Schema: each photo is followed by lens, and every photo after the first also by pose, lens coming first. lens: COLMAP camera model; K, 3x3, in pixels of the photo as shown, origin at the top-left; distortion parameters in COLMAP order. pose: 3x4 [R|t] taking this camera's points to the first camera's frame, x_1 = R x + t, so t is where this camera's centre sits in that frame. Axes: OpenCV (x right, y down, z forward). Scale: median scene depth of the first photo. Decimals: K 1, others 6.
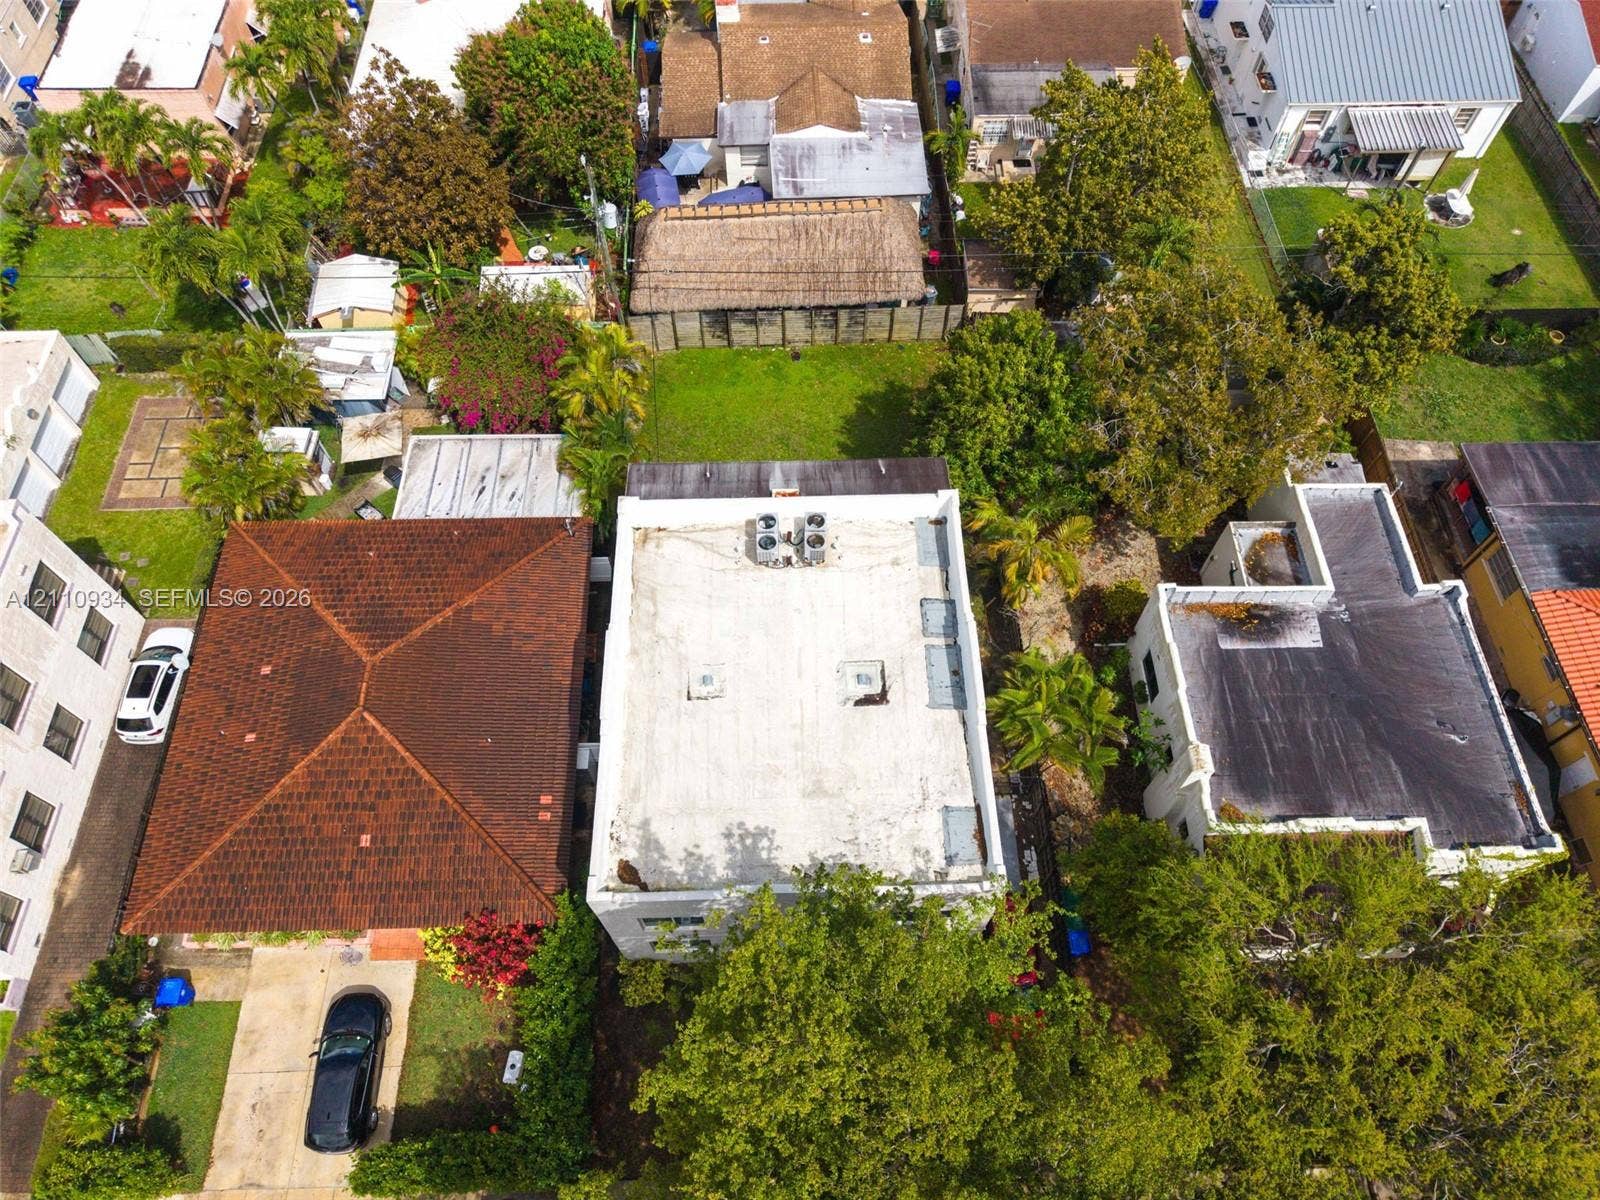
lens RADIAL K [[1066.0, 0, 795.7], [0, 1066.0, 598.6], [0, 0, 1]] dist [0.027370, -0.022723]
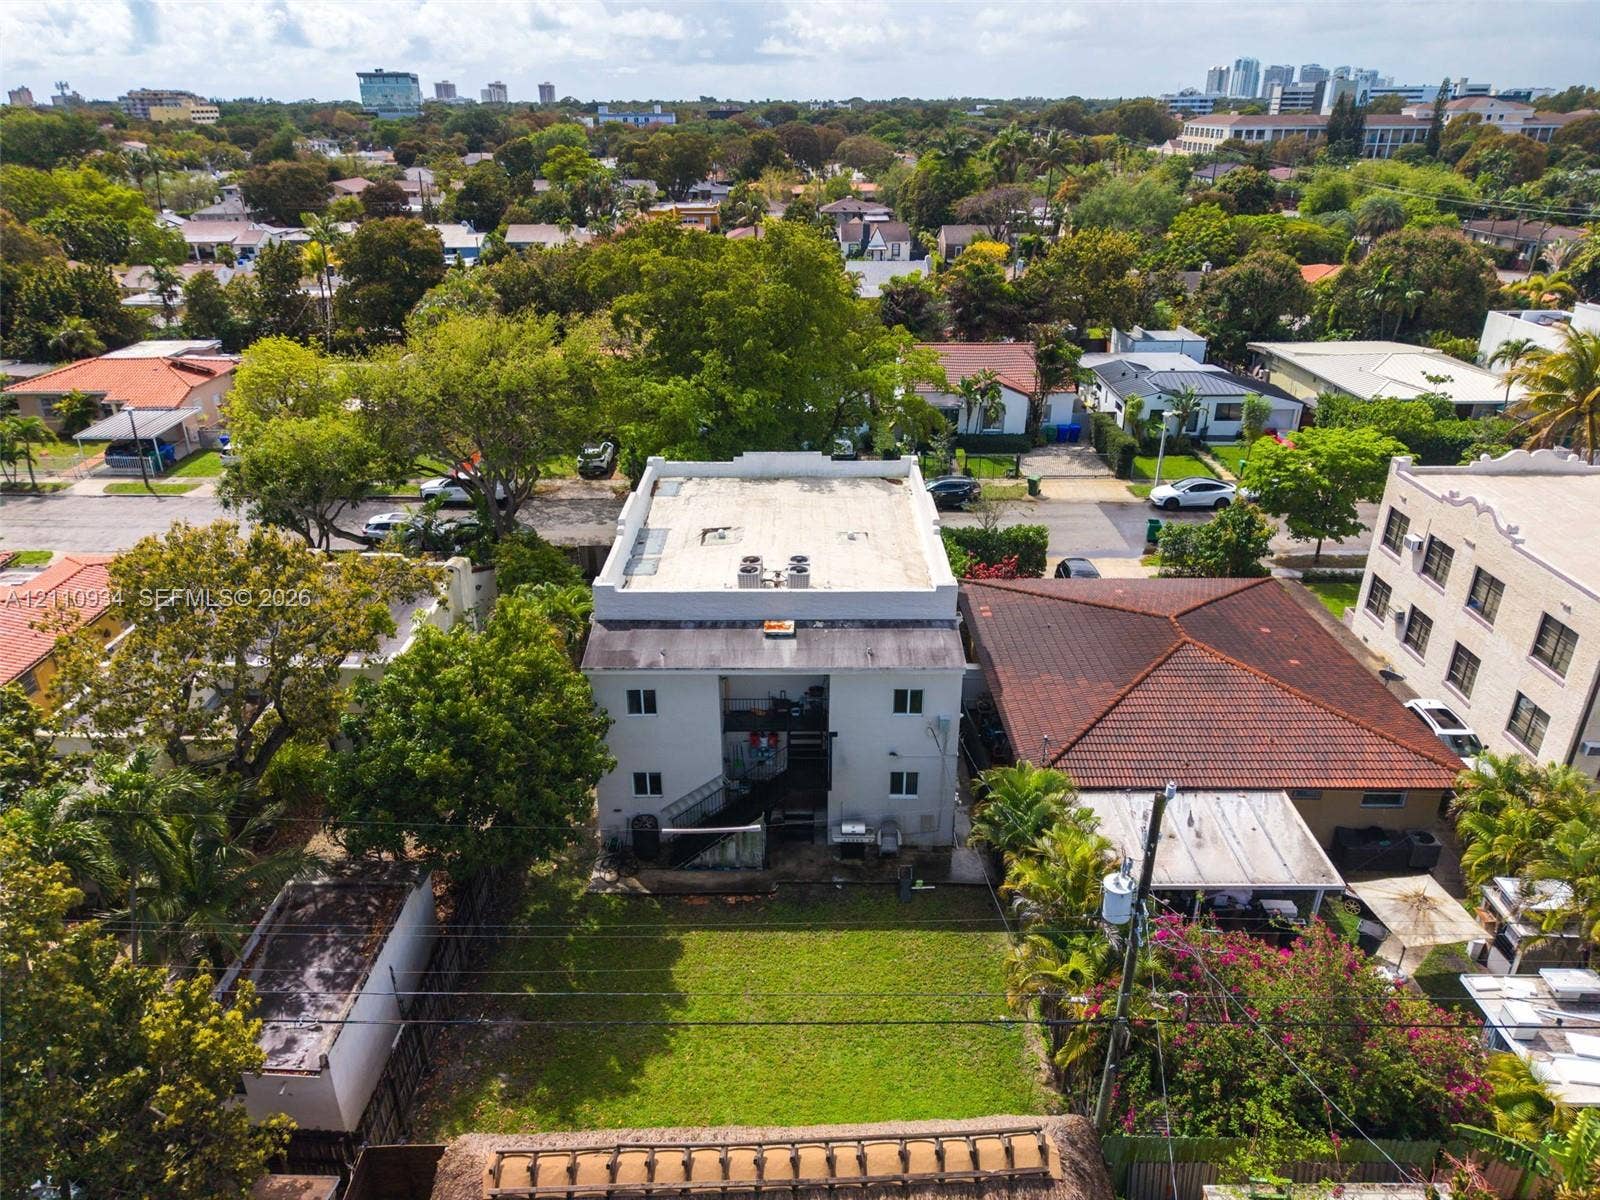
lens RADIAL K [[1066.0, 0, 795.7], [0, 1066.0, 598.6], [0, 0, 1]] dist [0.027370, -0.022723]
pose [[-0.999502, -0.003647, 0.031358, -0.052036], [0.030894, 0.091353, 0.995339, -0.958591], [-0.006495, 0.995812, -0.091195, 1.031422]]
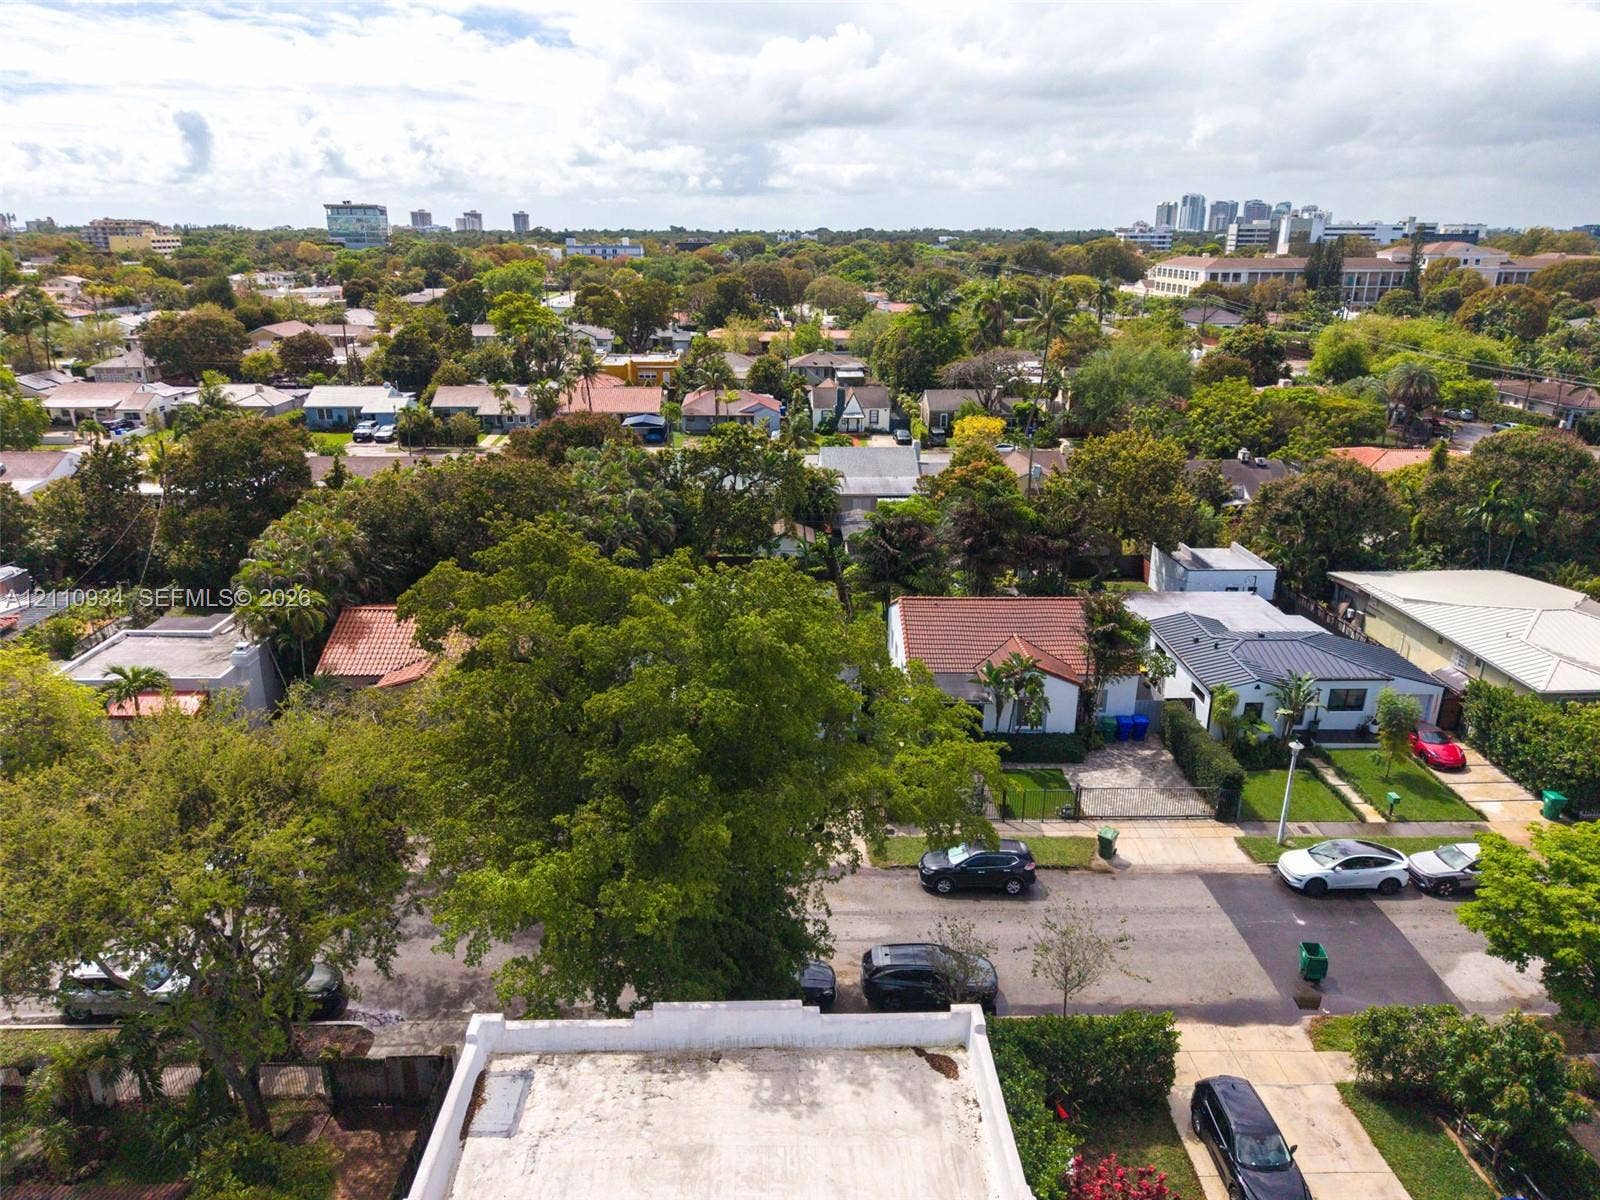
lens RADIAL K [[1066.0, 0, 795.7], [0, 1066.0, 598.6], [0, 0, 1]] dist [0.027370, -0.022723]
pose [[-0.999992, 0.002780, 0.002875, -0.042091], [0.003357, 0.192422, 0.981307, -0.458976], [0.002174, 0.981308, -0.192429, 0.645244]]
